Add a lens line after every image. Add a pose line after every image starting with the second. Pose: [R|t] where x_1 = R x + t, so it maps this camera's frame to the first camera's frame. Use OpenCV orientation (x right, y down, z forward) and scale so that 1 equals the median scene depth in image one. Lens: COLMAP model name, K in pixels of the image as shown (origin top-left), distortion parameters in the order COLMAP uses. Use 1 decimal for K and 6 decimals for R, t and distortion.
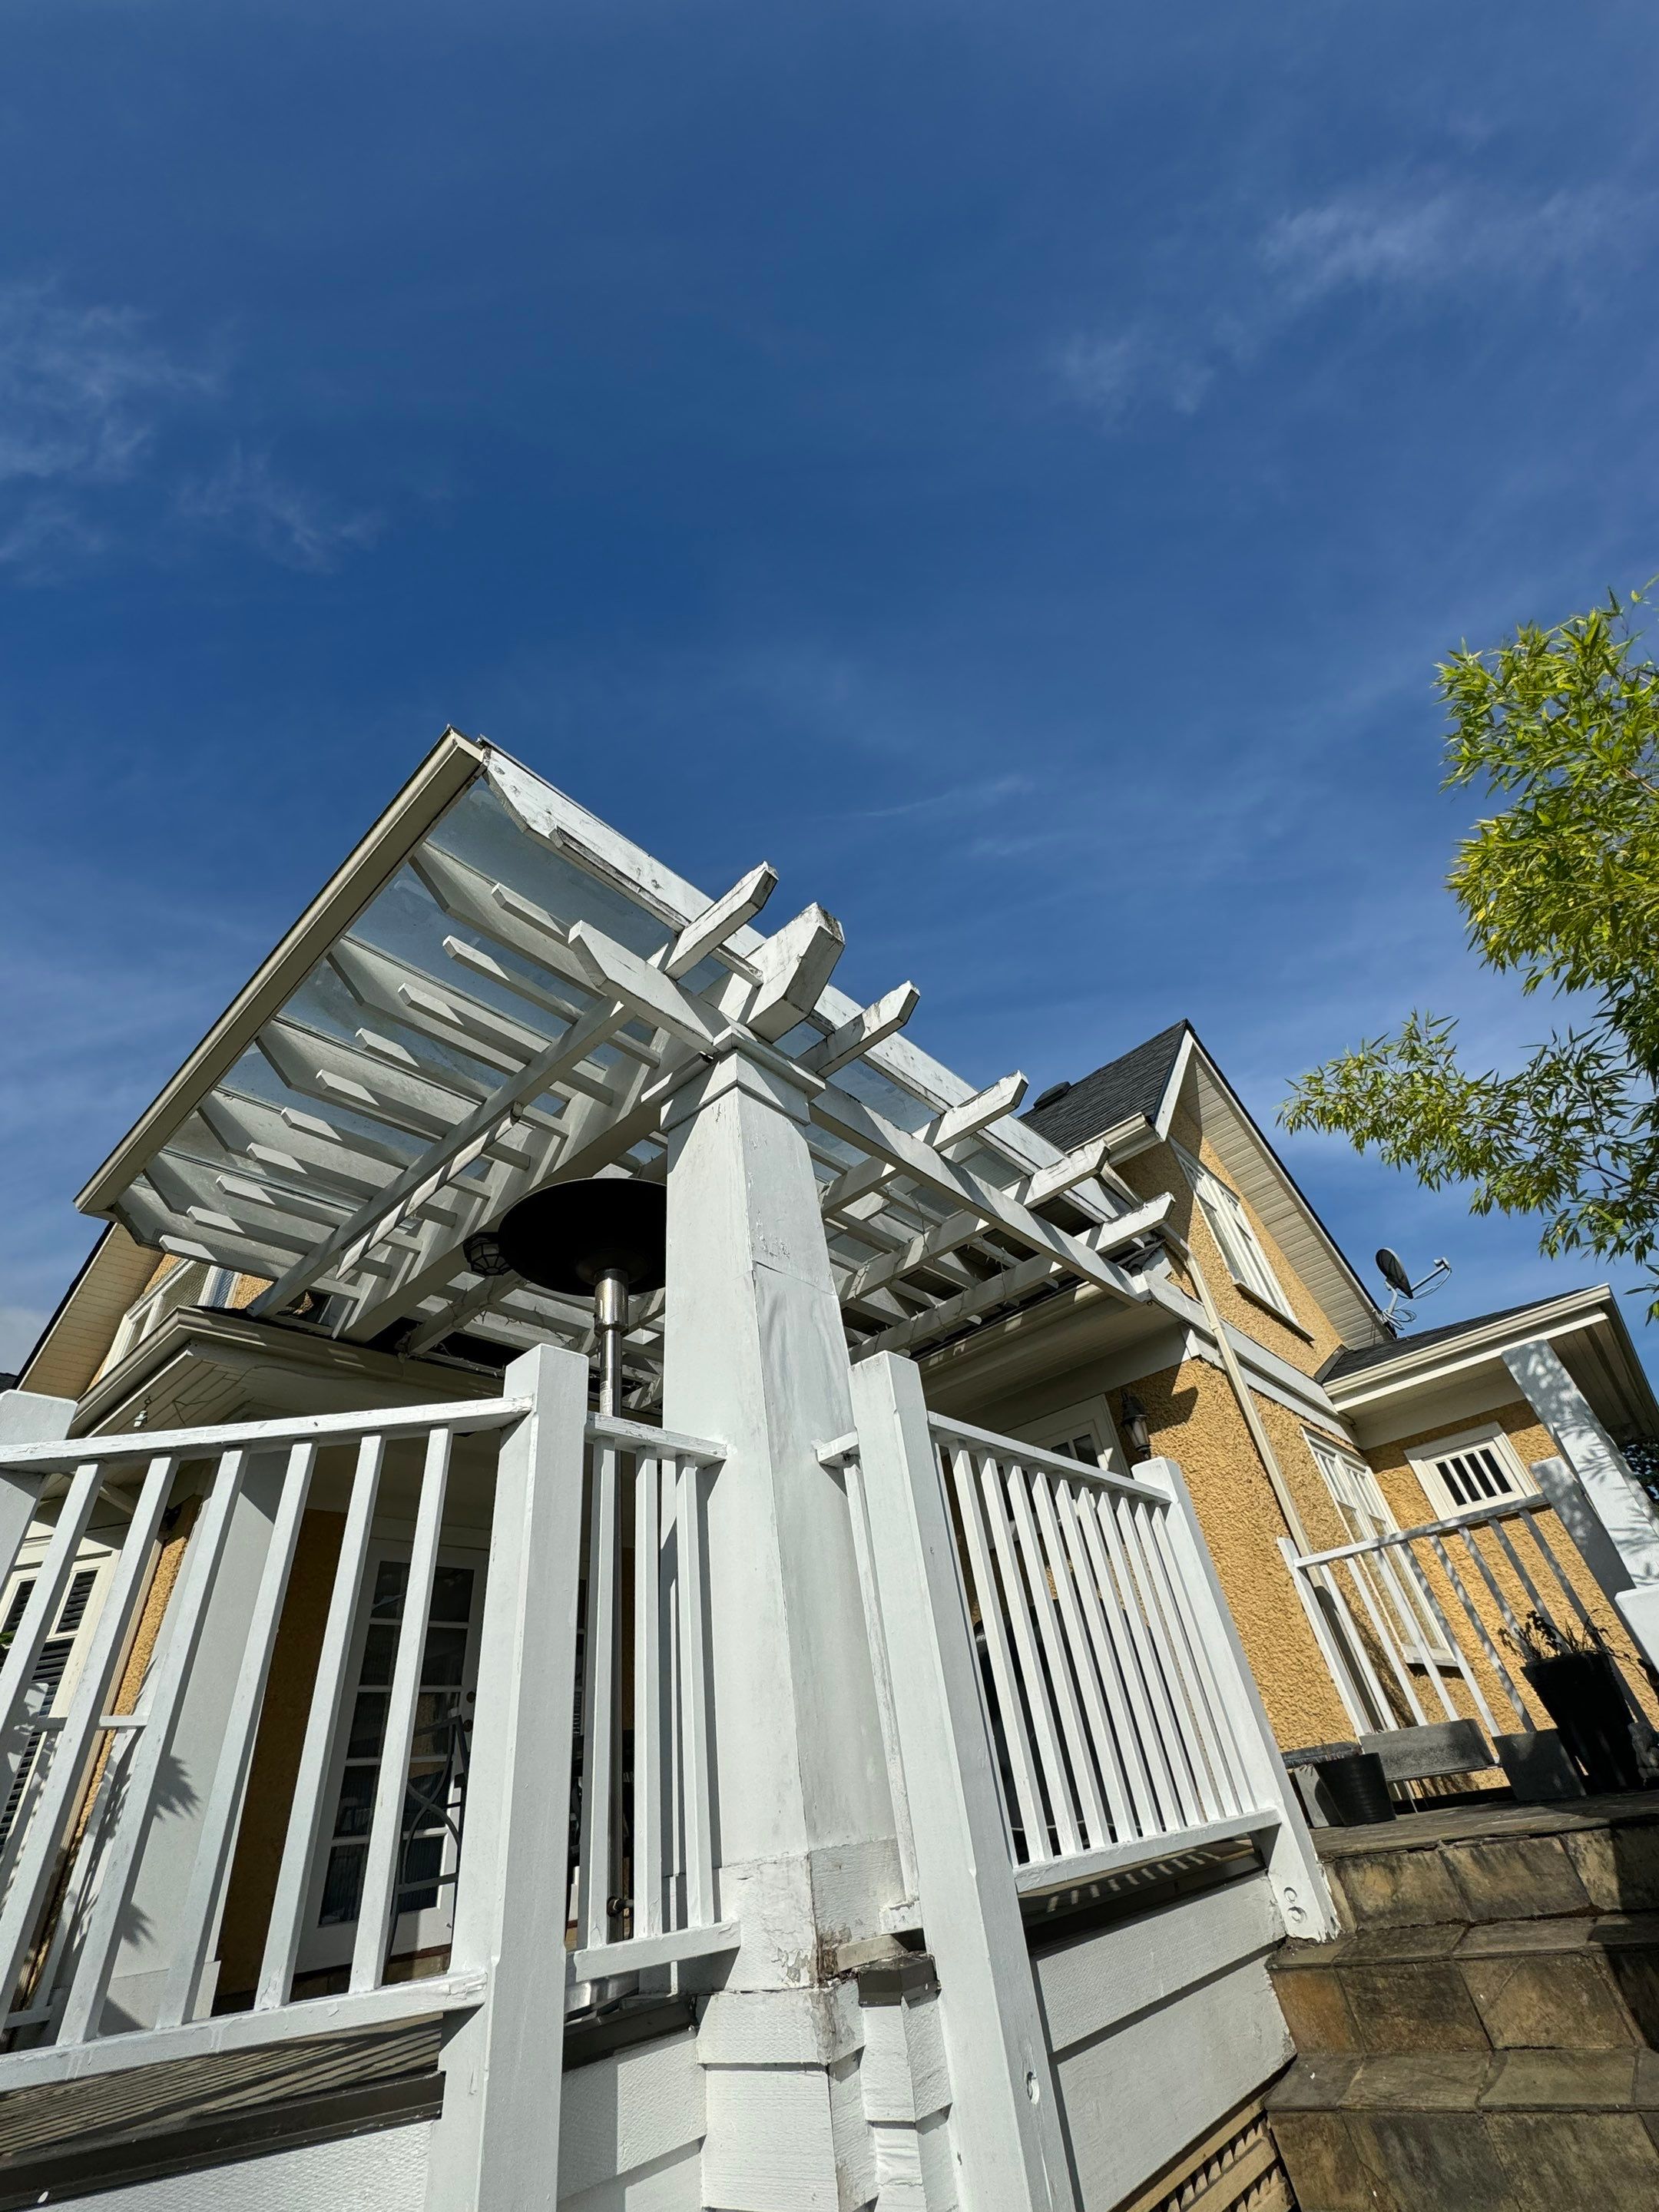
lens RADIAL K [[910.7, 0, 832.1], [0, 910.7, 1104.6], [0, 0, 1]] dist [-0.002176, 0.000623]
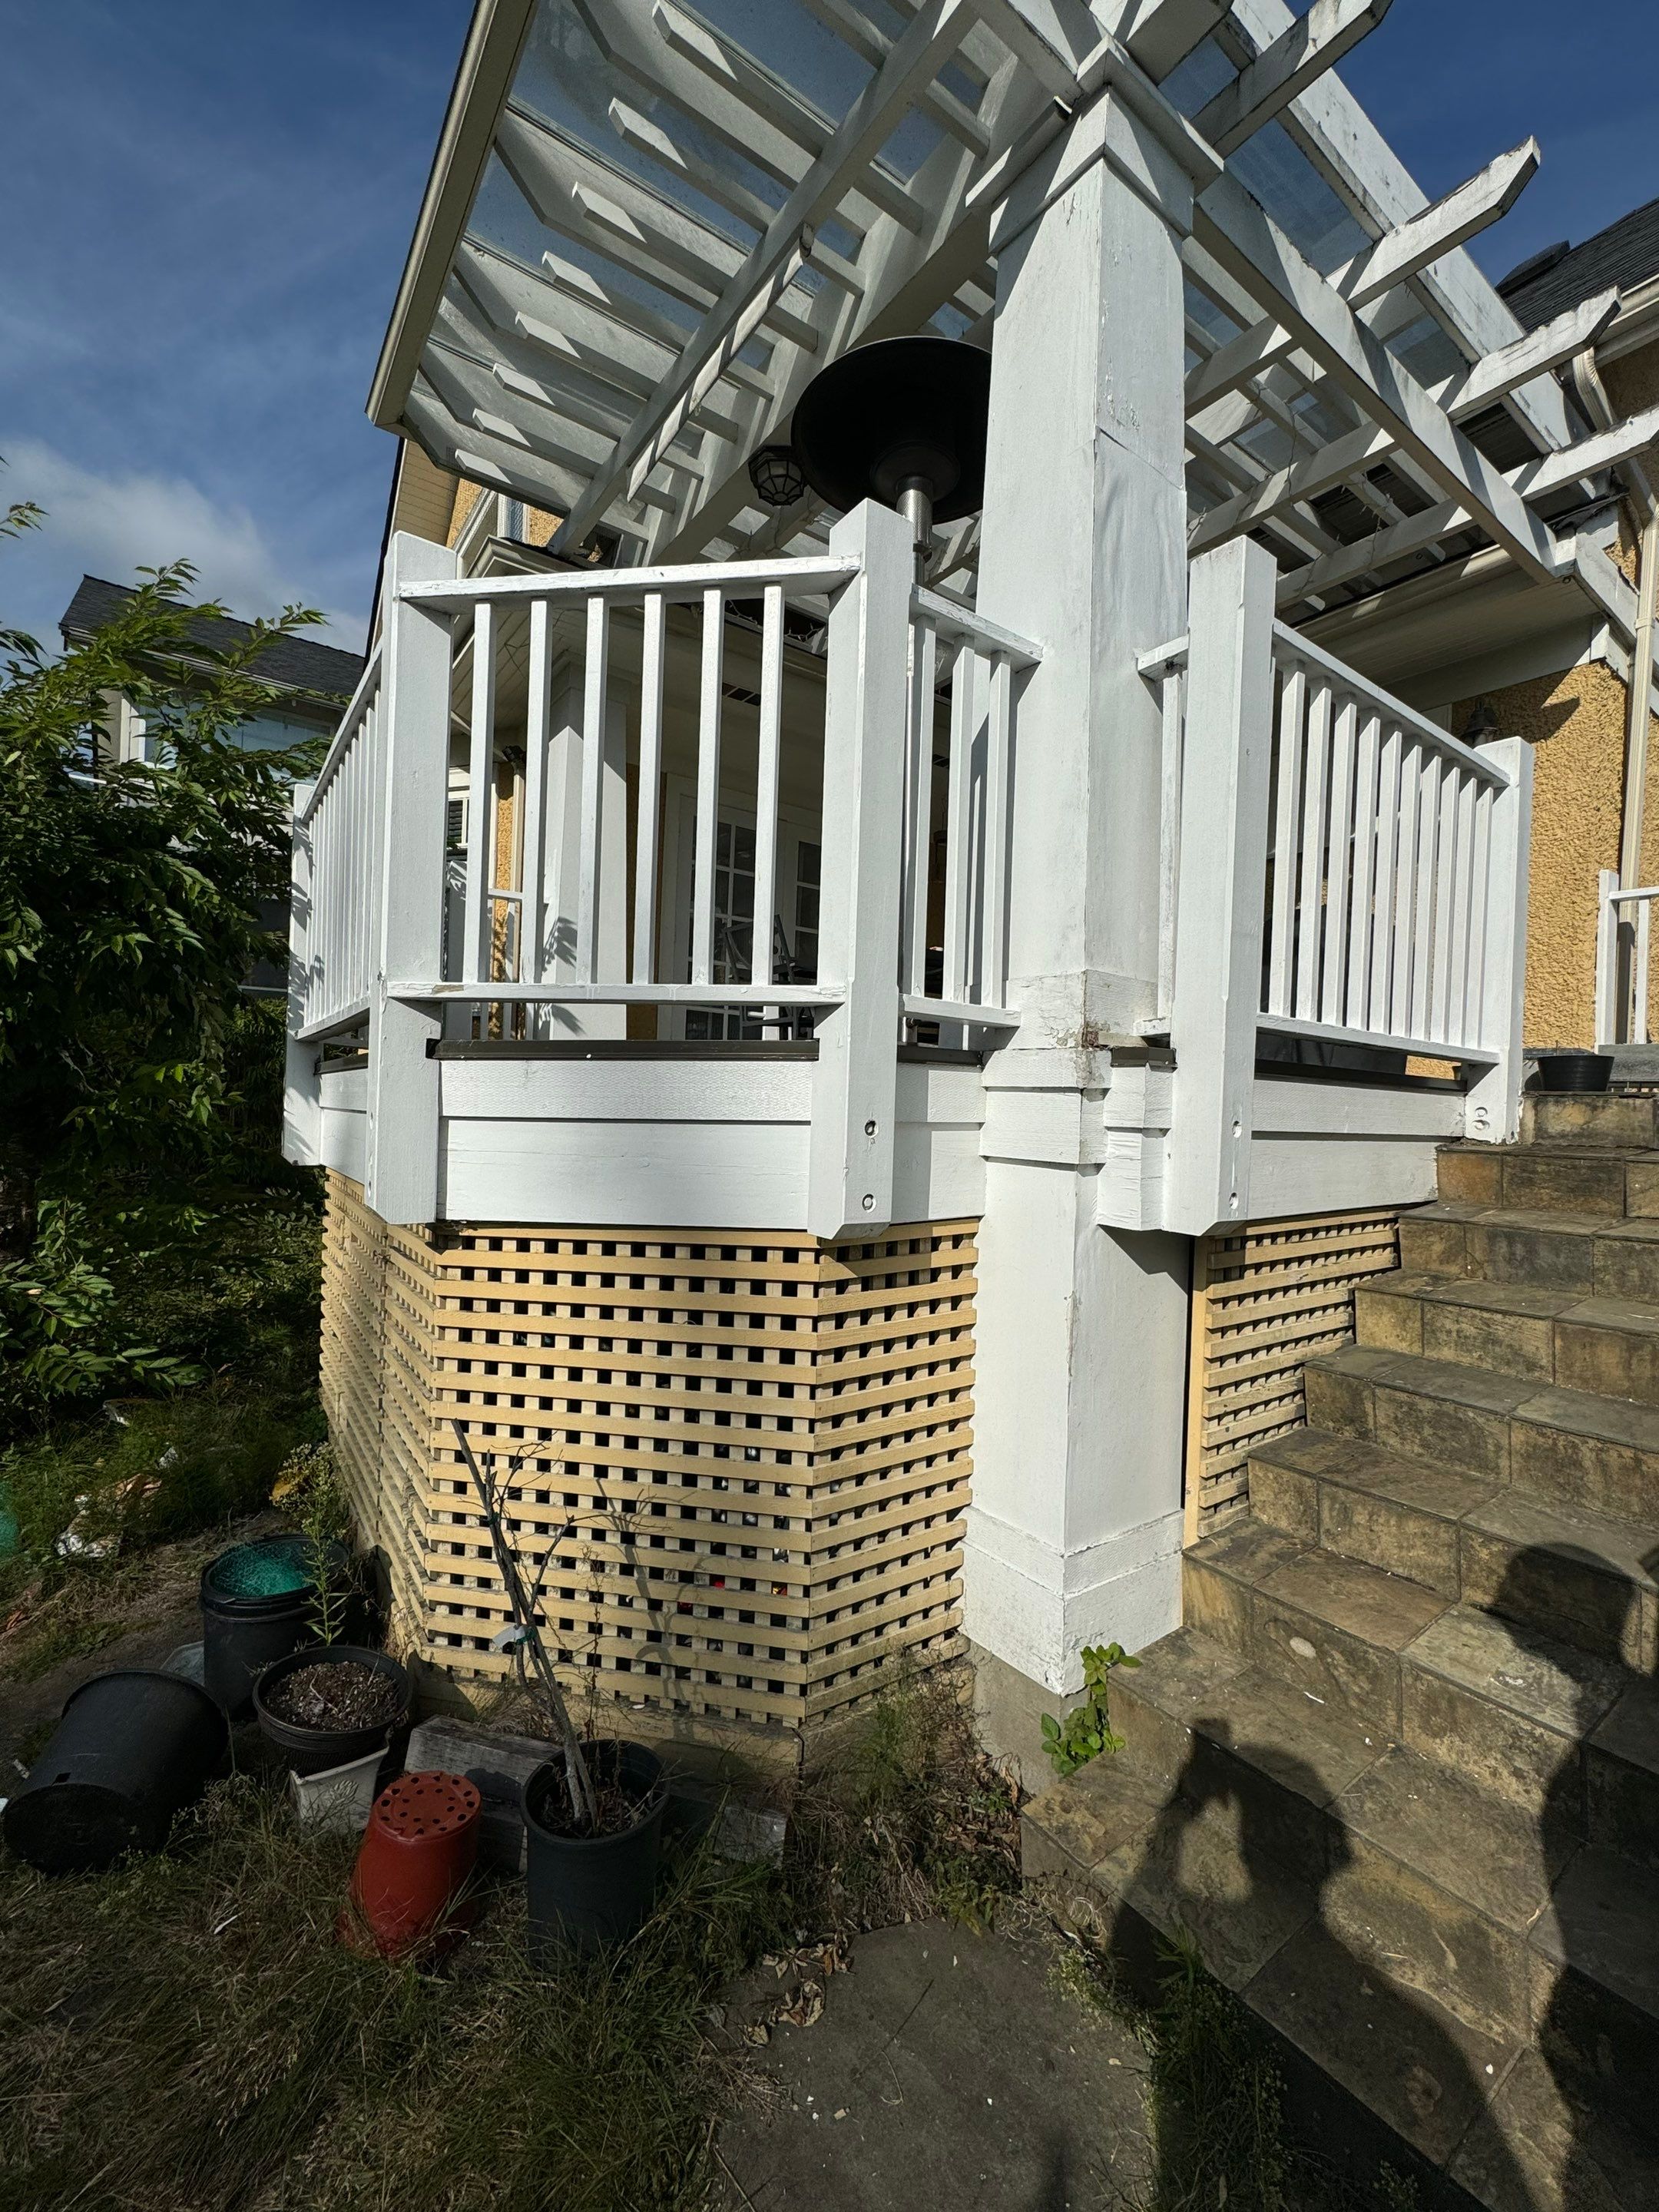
lens RADIAL K [[912.1, 0, 829.5], [0, 912.1, 1106.0], [0, 0, 1]] dist [-0.001722, -0.000860]
pose [[0.962064, 0.161631, -0.219793, -0.035349], [0.015749, 0.771376, 0.636185, 0.108454], [0.272370, -0.615512, 0.739567, -0.069280]]
